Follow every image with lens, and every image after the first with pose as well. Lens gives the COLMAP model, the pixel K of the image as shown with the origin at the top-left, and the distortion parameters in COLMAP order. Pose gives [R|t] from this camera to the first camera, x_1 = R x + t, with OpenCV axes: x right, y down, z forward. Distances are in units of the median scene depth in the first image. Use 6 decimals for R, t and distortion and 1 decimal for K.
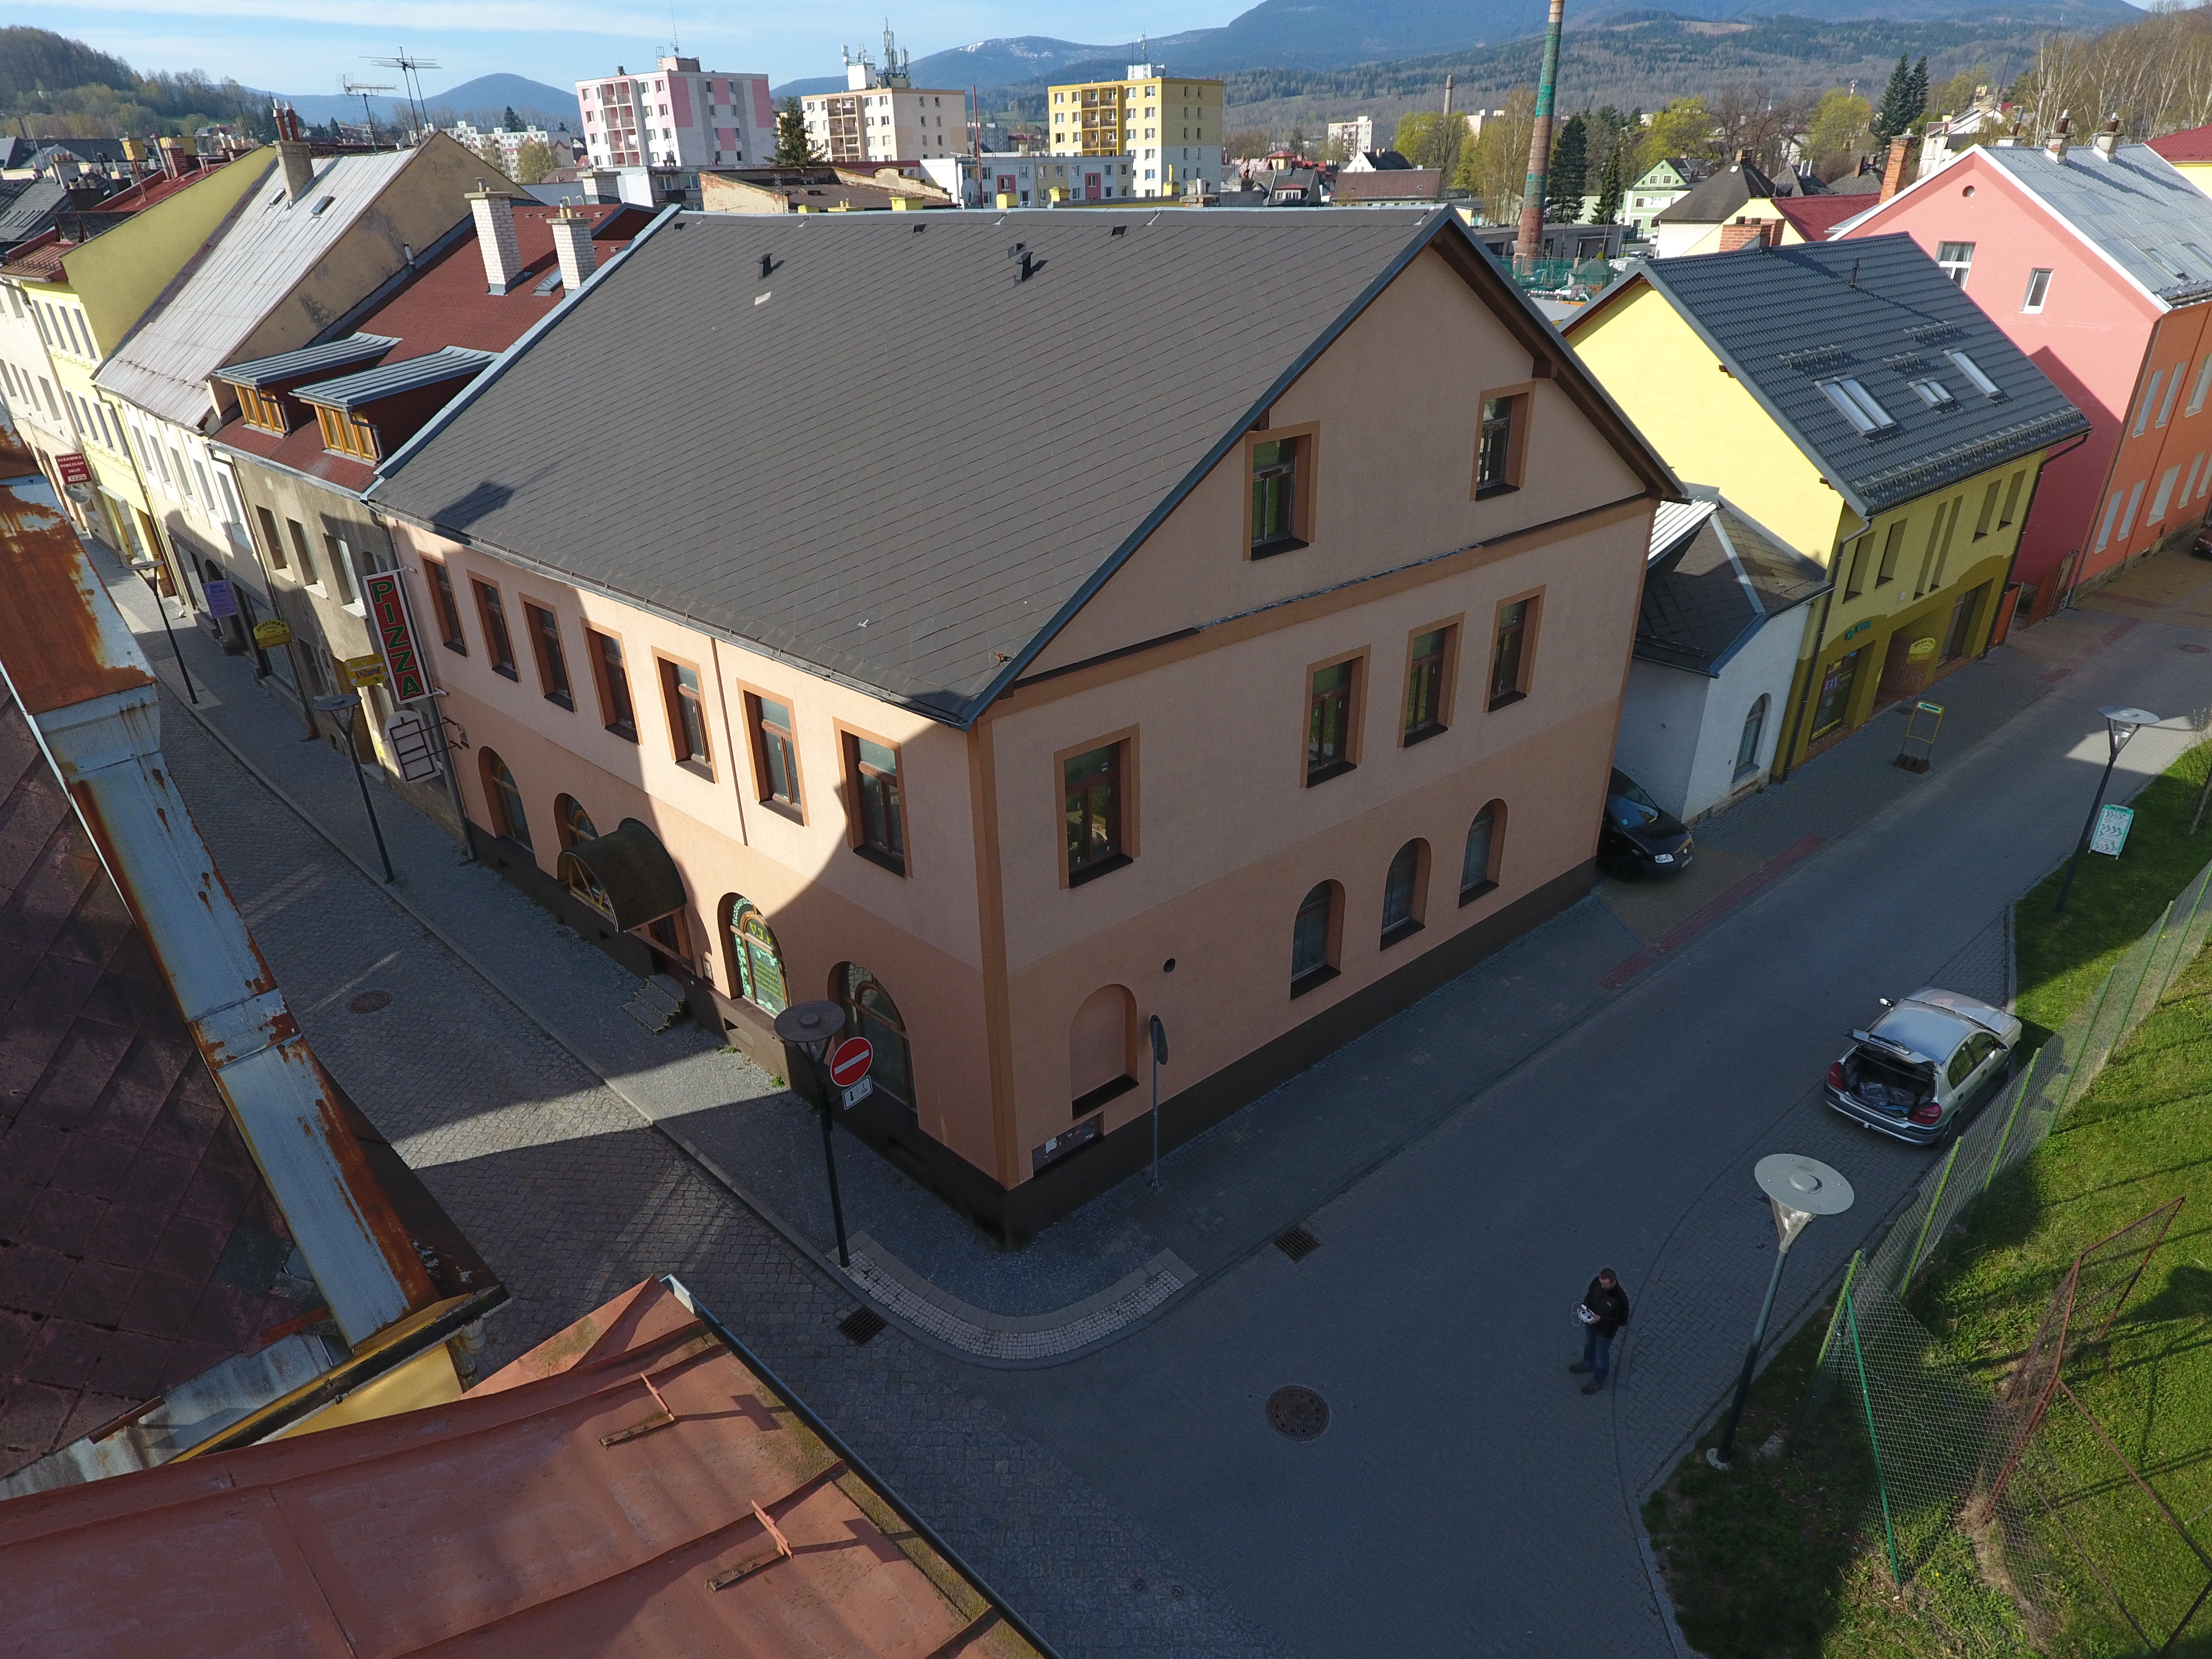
lens RADIAL K [[1284.1, 0, 1069.3], [0, 1284.1, 825.5], [0, 0, 1]] dist [-0.000136, -0.002782]
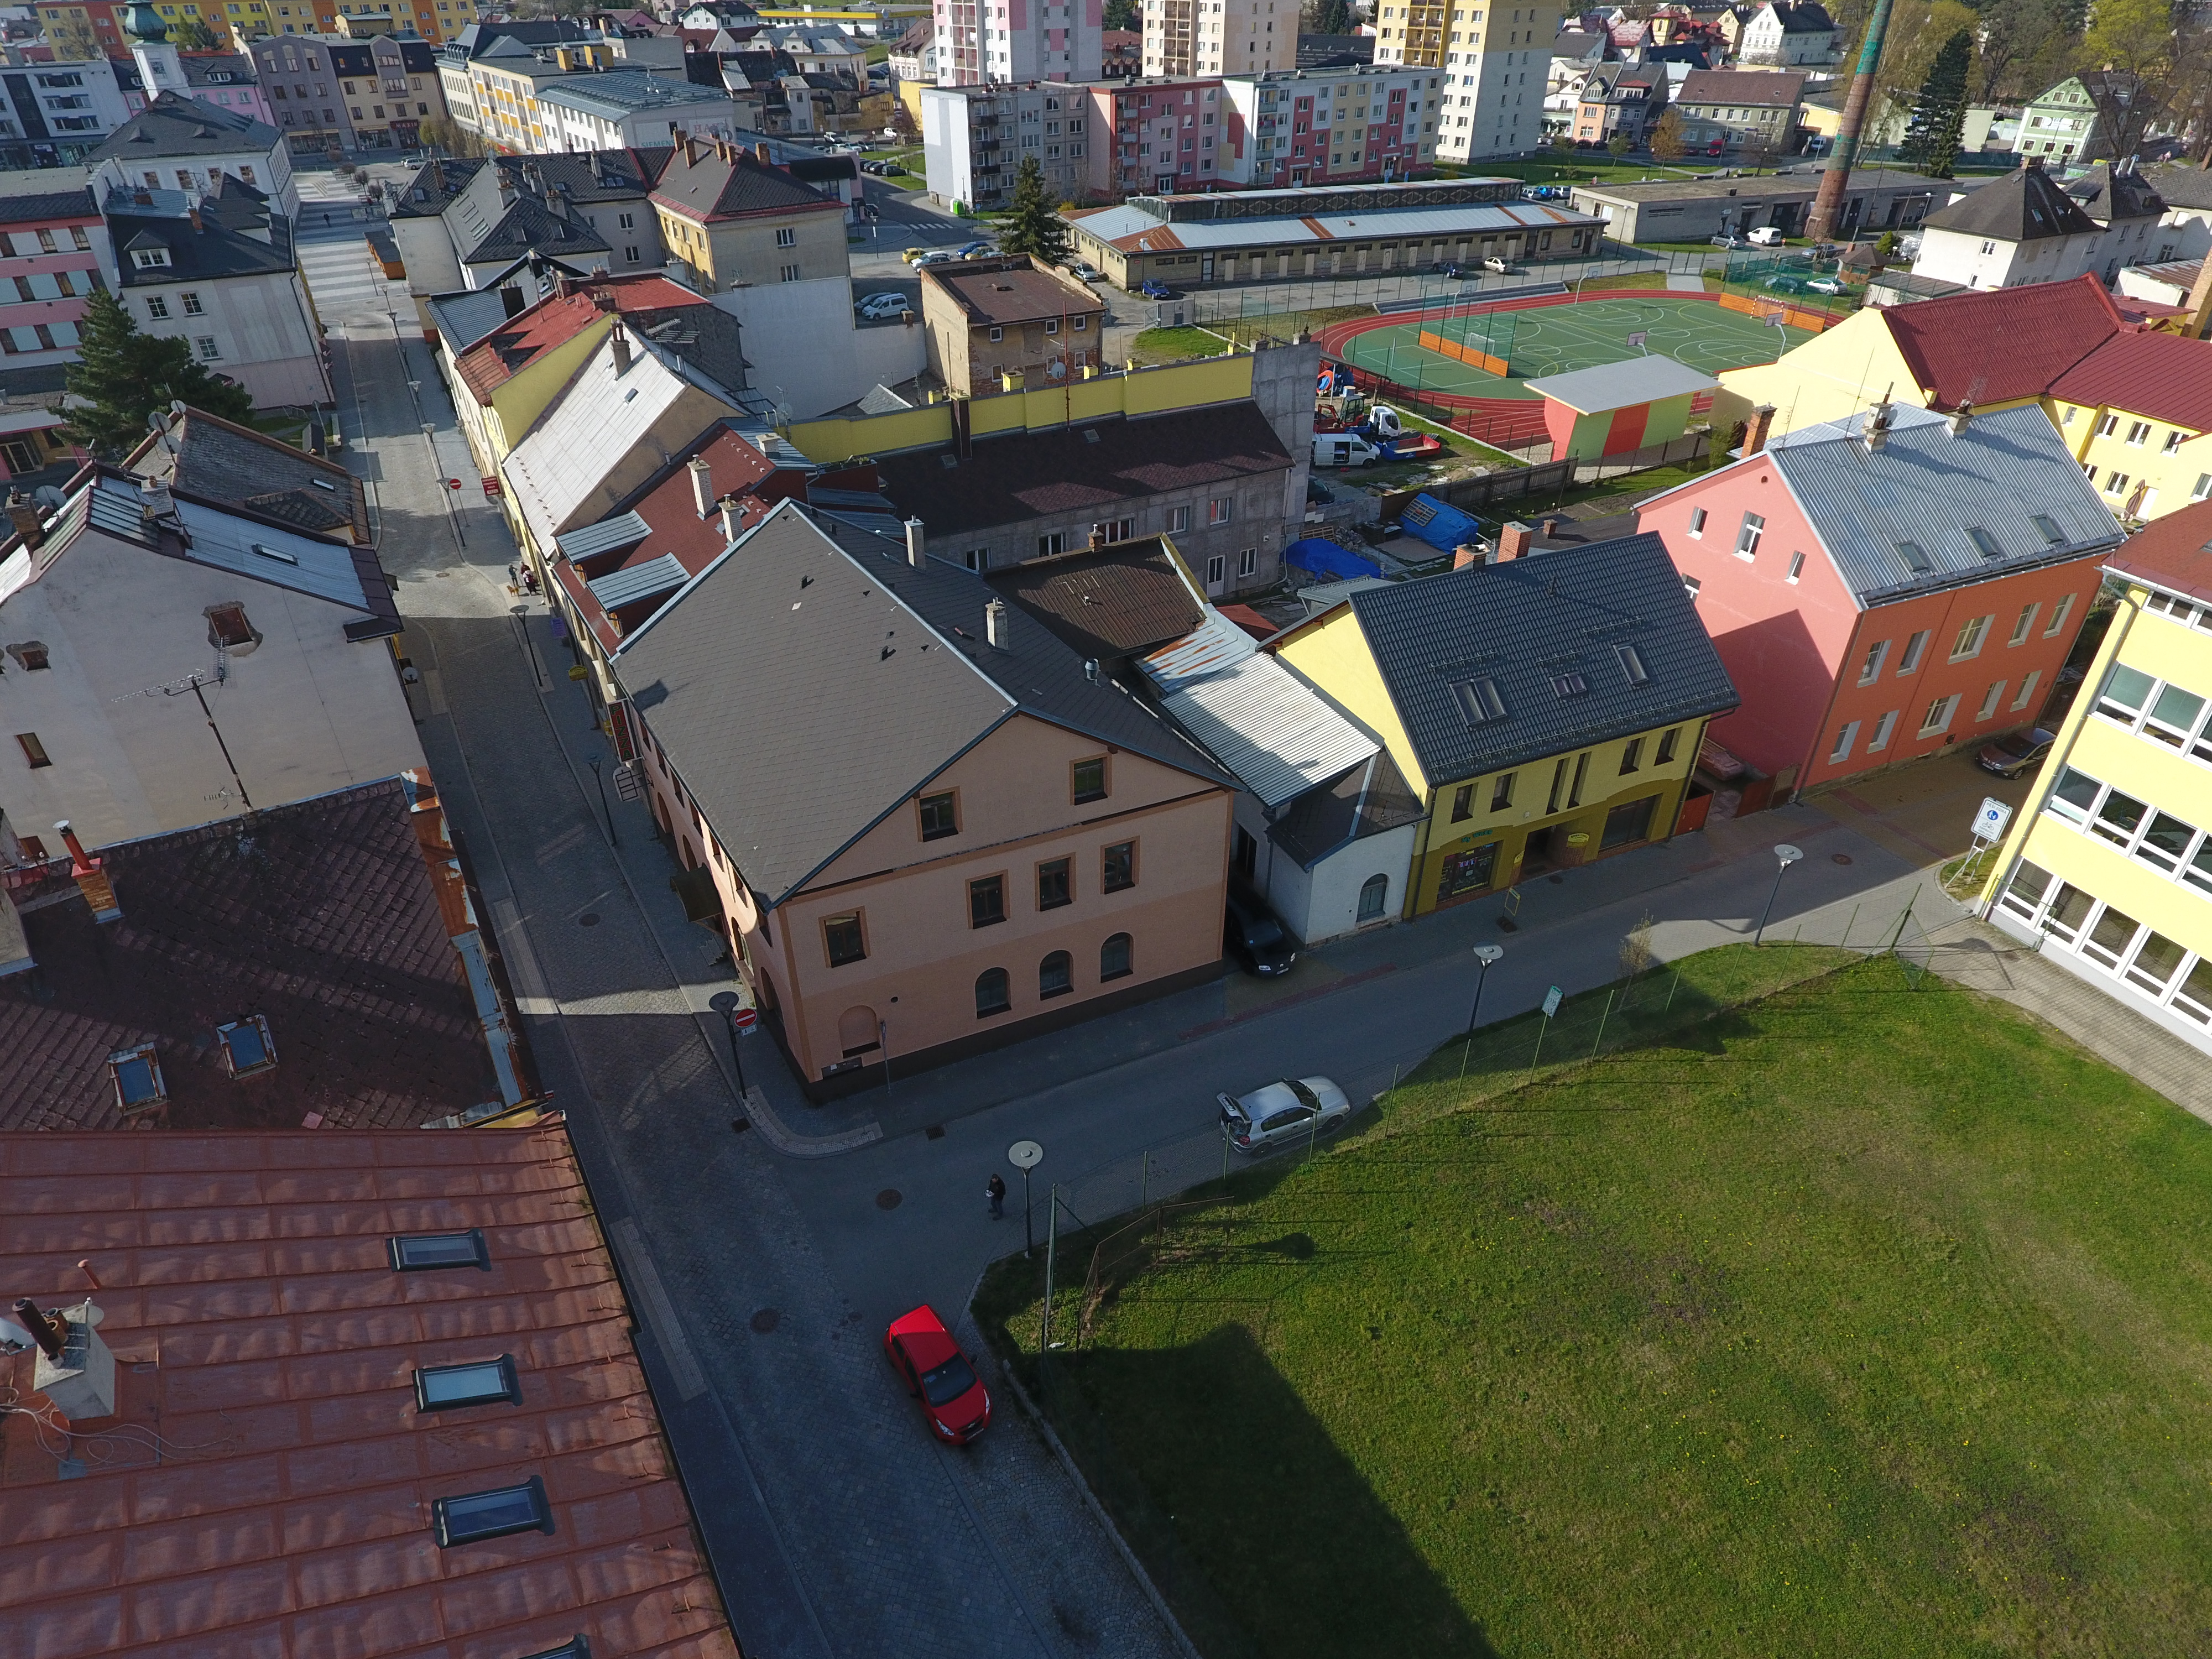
lens RADIAL K [[1284.1, 0, 1069.3], [0, 1284.1, 825.5], [0, 0, 1]] dist [-0.000136, -0.002782]
pose [[0.962330, 0.166132, -0.215226, 0.554348], [-0.135002, 0.979097, 0.152130, -0.390701], [0.236001, -0.117343, 0.964642, -0.706638]]
